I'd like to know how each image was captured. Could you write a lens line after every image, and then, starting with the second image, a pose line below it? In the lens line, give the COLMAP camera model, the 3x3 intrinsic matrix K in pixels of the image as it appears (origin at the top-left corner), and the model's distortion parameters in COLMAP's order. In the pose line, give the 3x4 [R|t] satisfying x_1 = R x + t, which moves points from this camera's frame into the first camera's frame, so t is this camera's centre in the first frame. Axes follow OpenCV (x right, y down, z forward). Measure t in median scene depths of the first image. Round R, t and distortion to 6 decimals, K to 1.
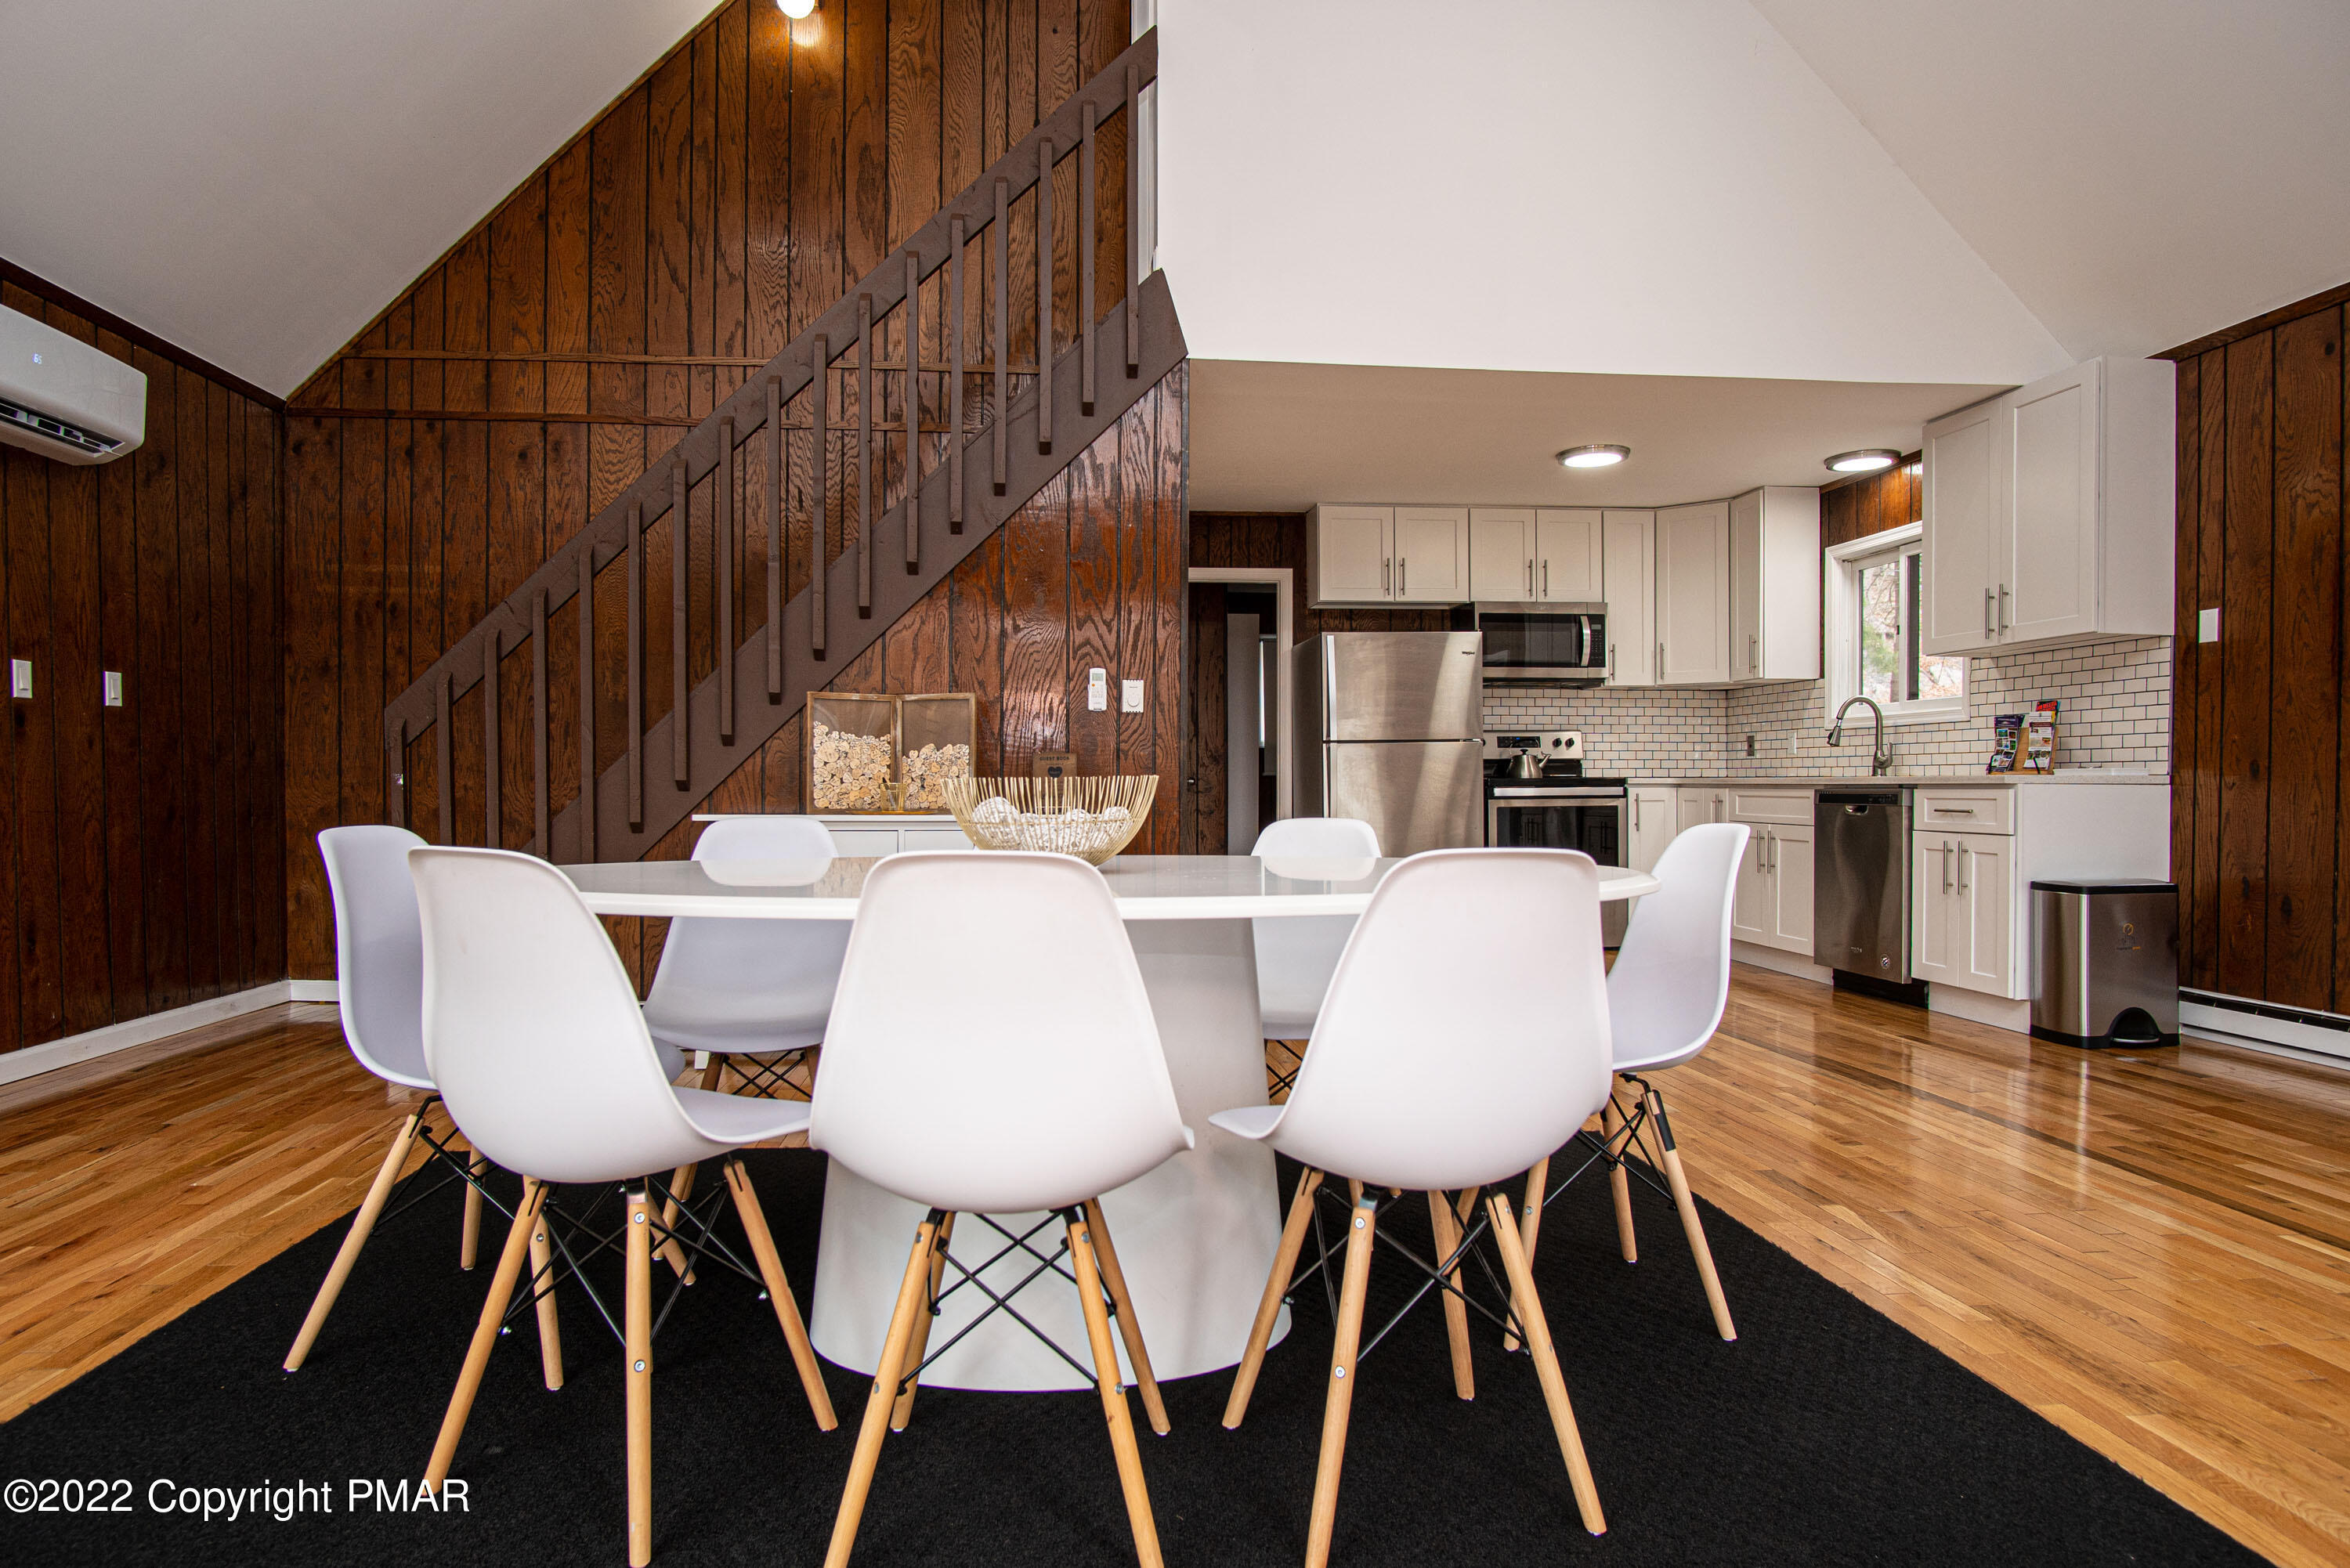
lens RADIAL K [[1307.2, 0, 1213.5], [0, 1307.2, 776.1], [0, 0, 1]] dist [-0.026800, 0.003954]
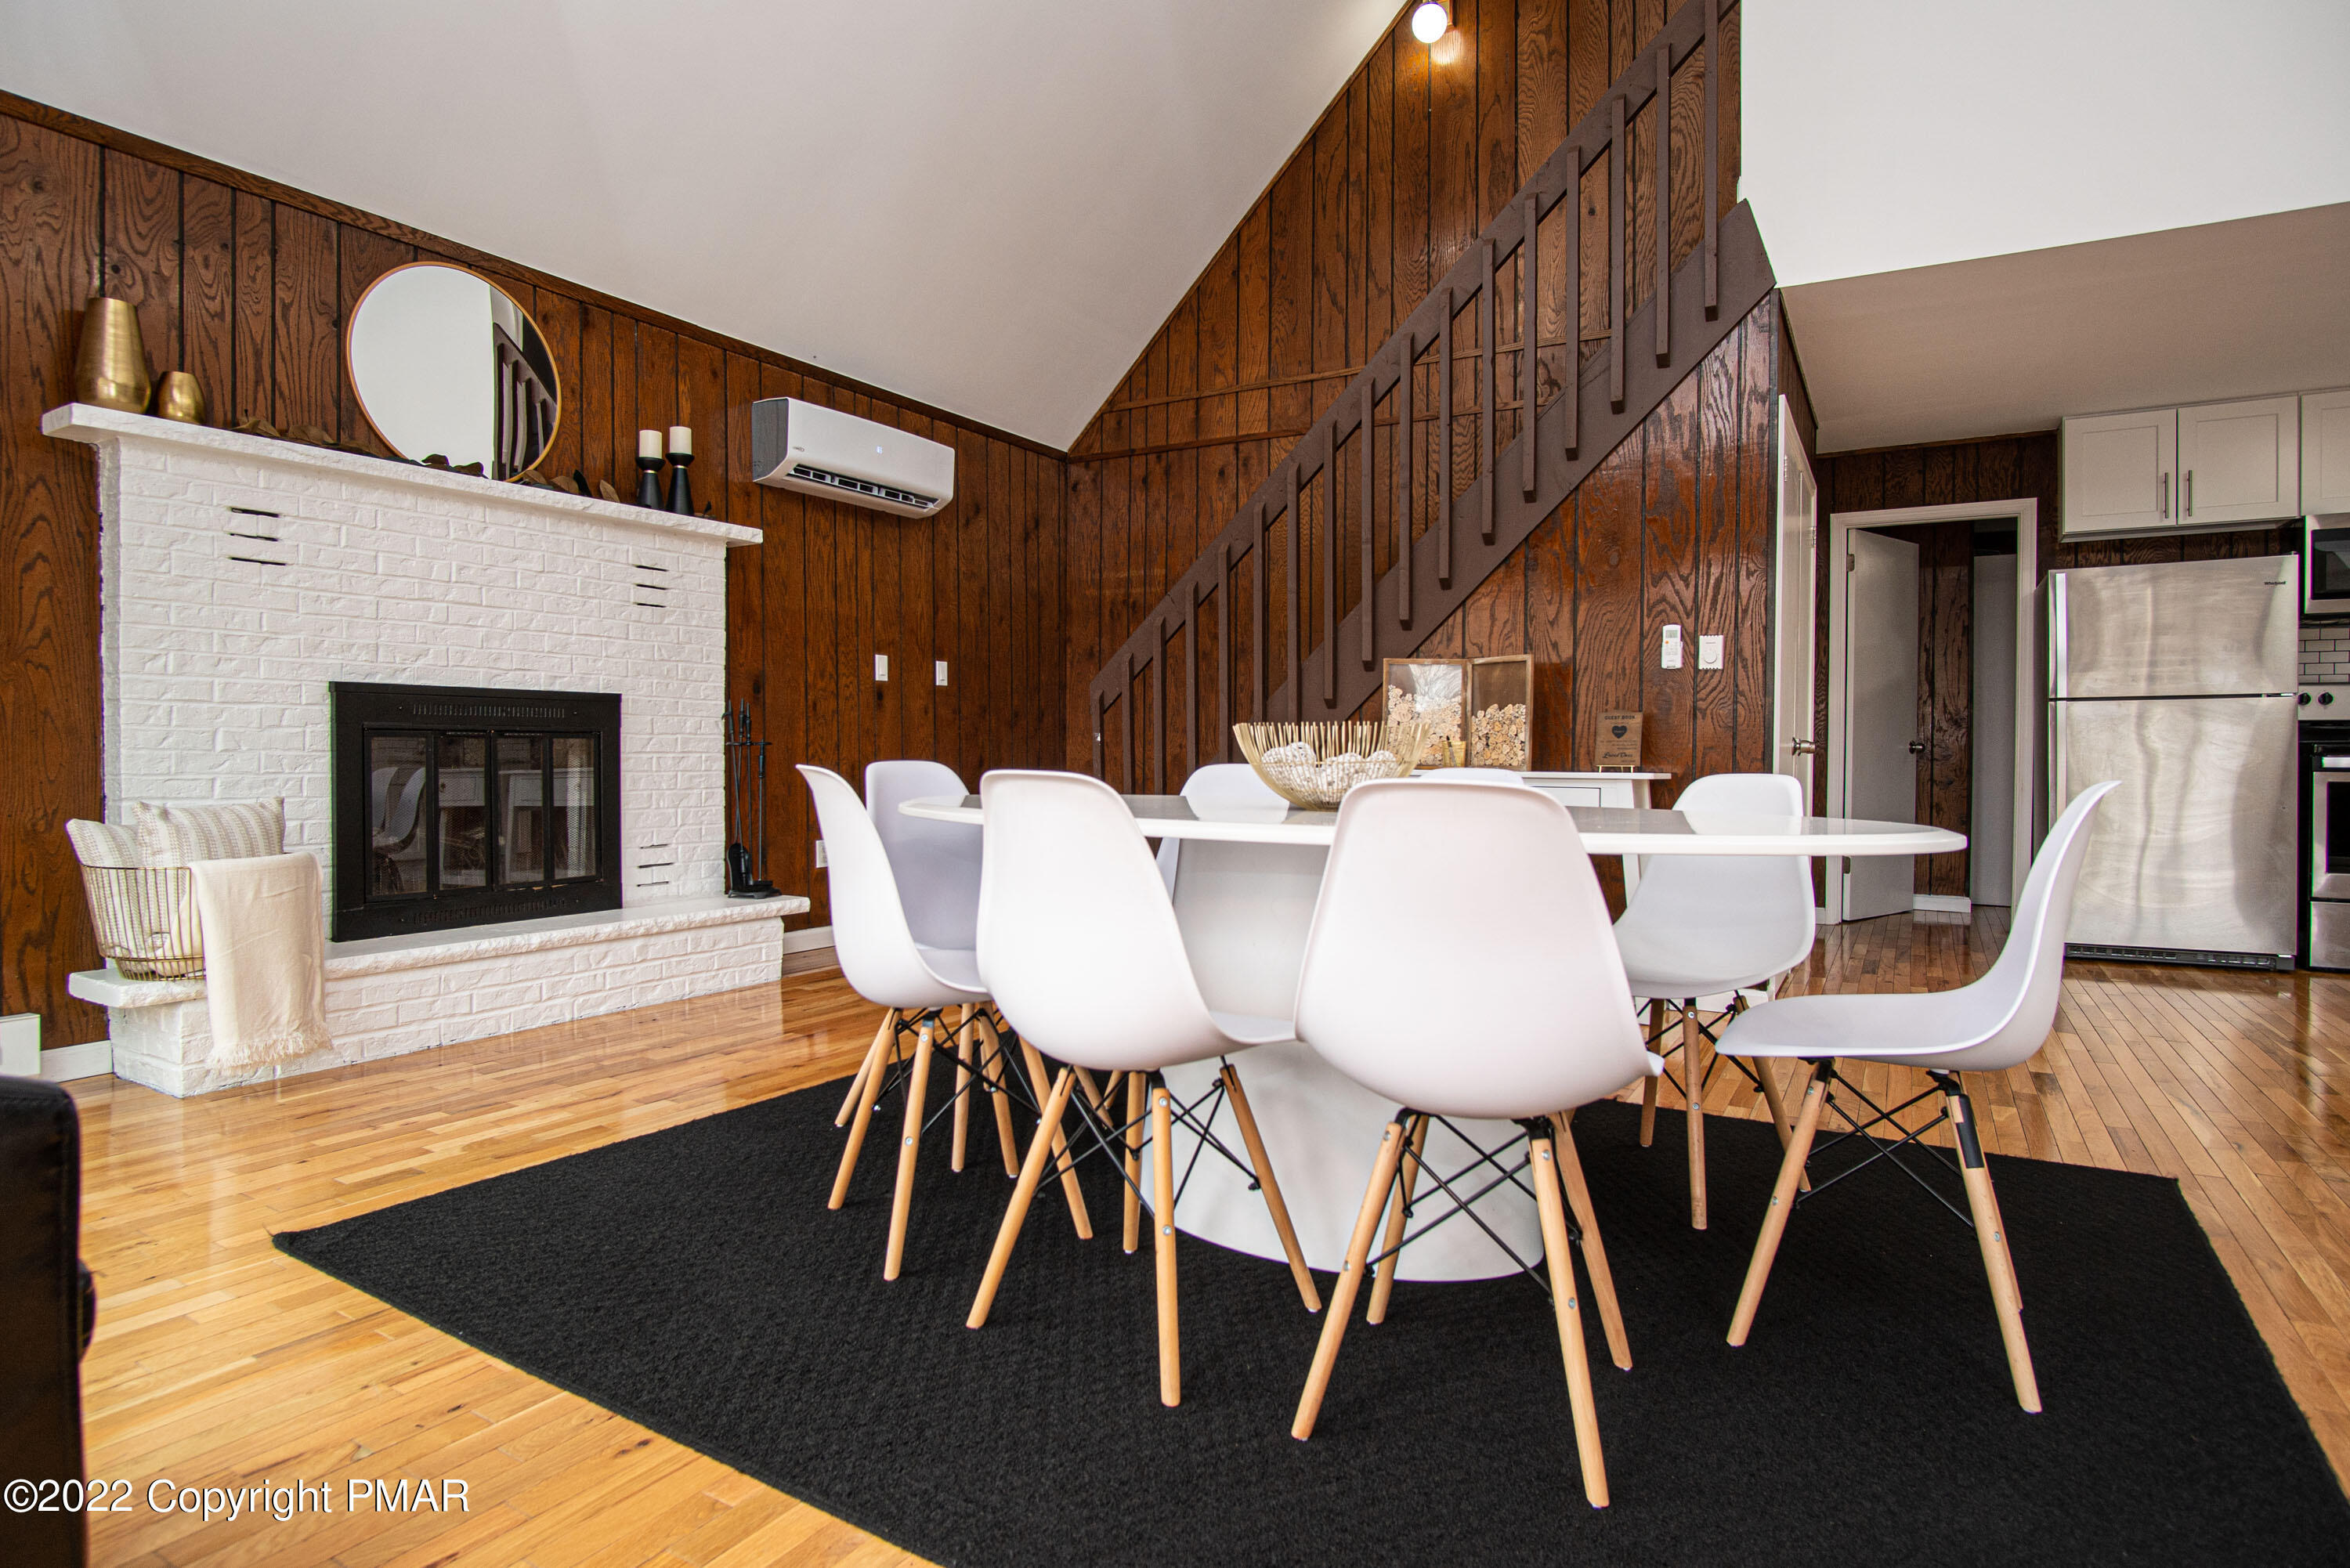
lens RADIAL K [[1307.2, 0, 1196.6], [0, 1307.2, 755.1], [0, 0, 1]] dist [-0.026800, 0.003954]
pose [[0.805609, 0.007964, -0.592394, 0.178471], [-0.005520, 0.999967, 0.005937, 0.009988], [0.592421, -0.001512, 0.805627, 0.001073]]
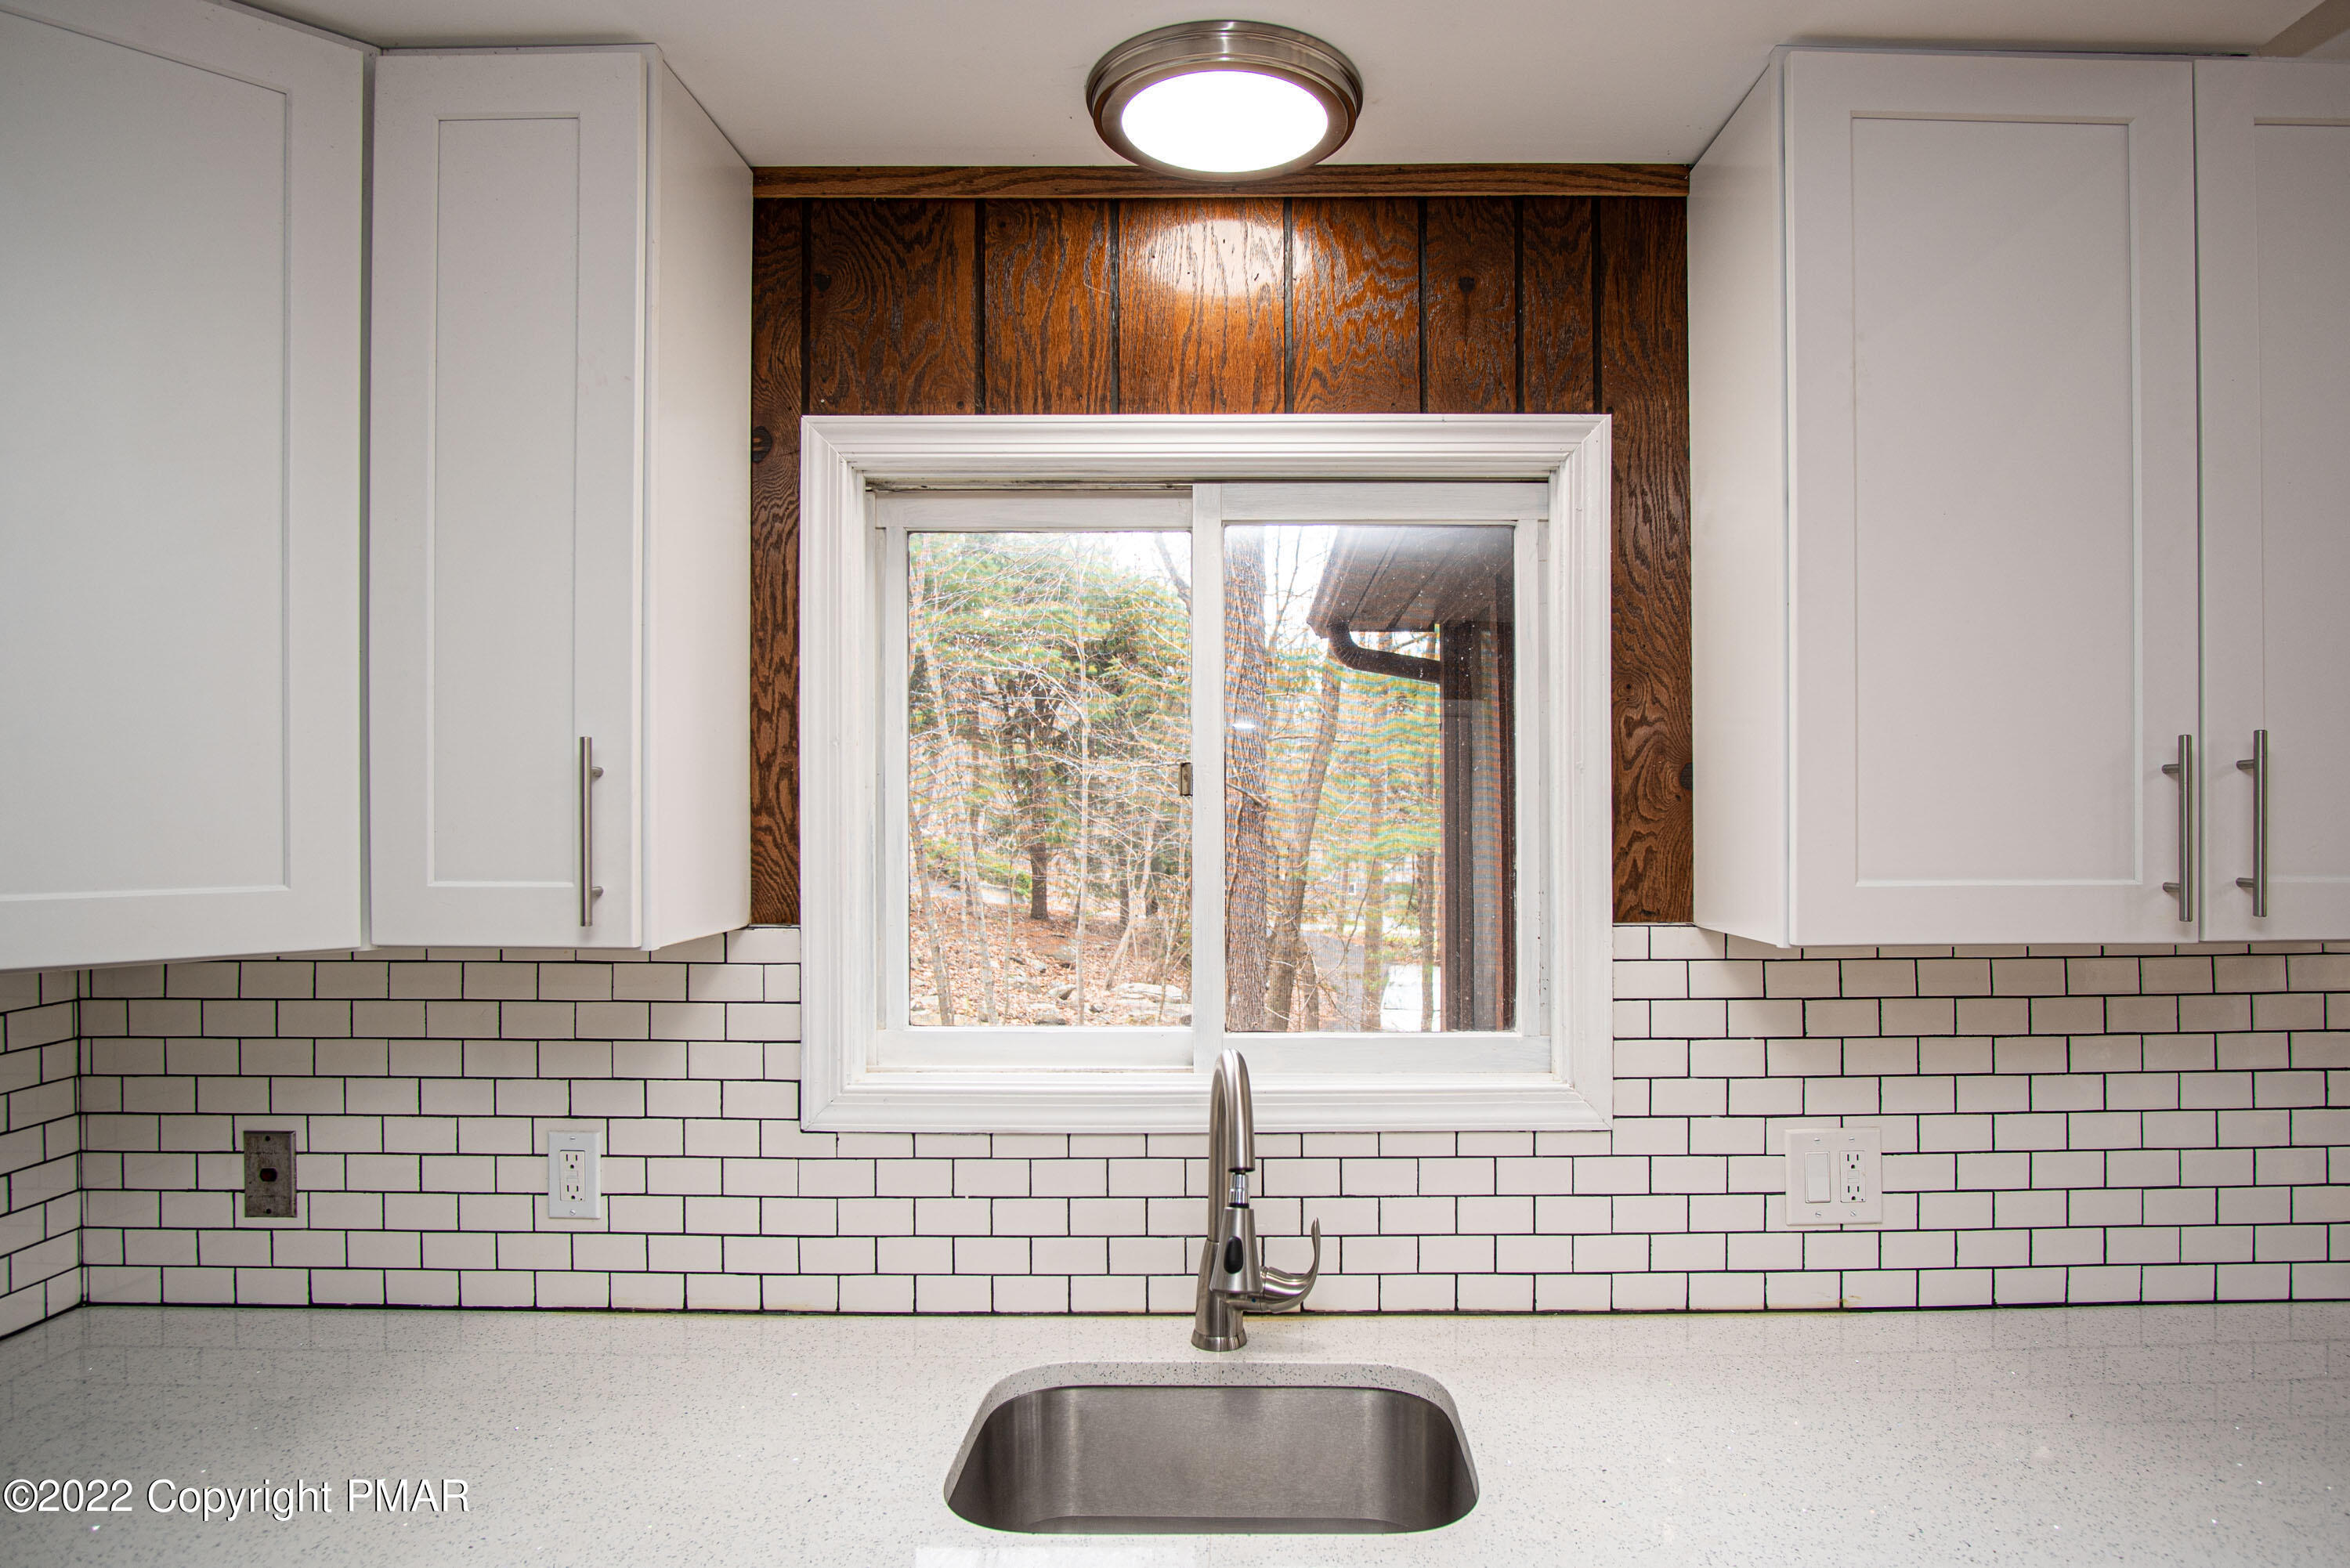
lens RADIAL K [[1307.2, 0, 1164.4], [0, 1307.2, 786.4], [0, 0, 1]] dist [-0.026800, 0.003954]
pose [[0.141577, -0.006050, 0.989909, 0.308608], [0.000142, 0.999981, 0.006091, -0.142013], [-0.989927, -0.000722, 0.141575, 1.211892]]
